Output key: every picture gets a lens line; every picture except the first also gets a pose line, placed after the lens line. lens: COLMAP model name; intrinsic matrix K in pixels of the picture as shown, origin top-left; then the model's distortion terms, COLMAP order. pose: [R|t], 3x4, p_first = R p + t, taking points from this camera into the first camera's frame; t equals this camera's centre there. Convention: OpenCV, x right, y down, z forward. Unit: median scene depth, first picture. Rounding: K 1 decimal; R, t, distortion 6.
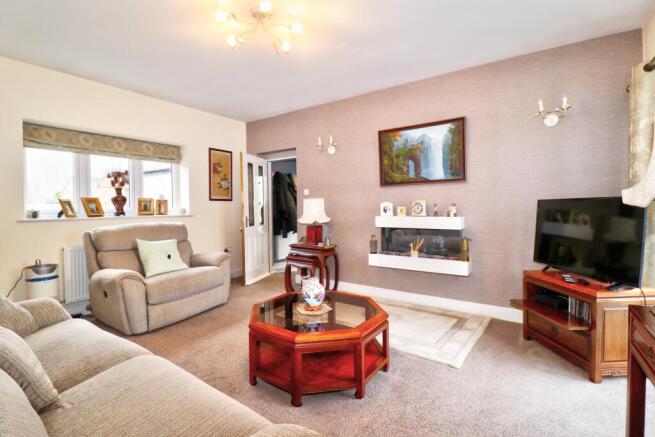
lens RADIAL K [[304.1, 0, 328.8], [0, 304.1, 215.3], [0, 0, 1]] dist [-0.009378, -0.002154]
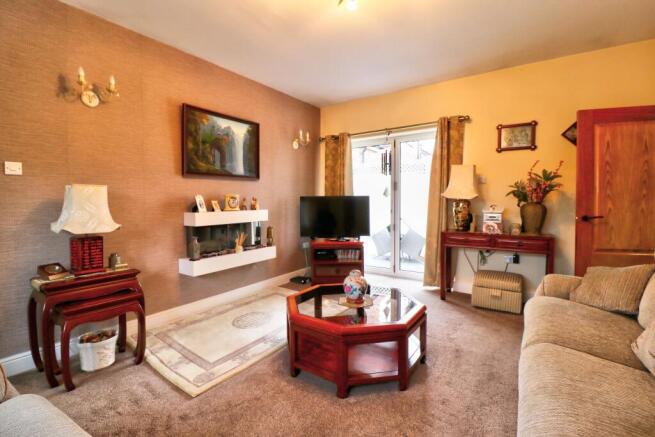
lens RADIAL K [[304.1, 0, 328.4], [0, 304.1, 215.7], [0, 0, 1]] dist [-0.009378, -0.002154]
pose [[-0.014093, -0.041520, 0.999038, -0.665924], [0.034091, 0.998537, 0.041980, -0.011144], [-0.999319, 0.034650, -0.012657, 0.689258]]
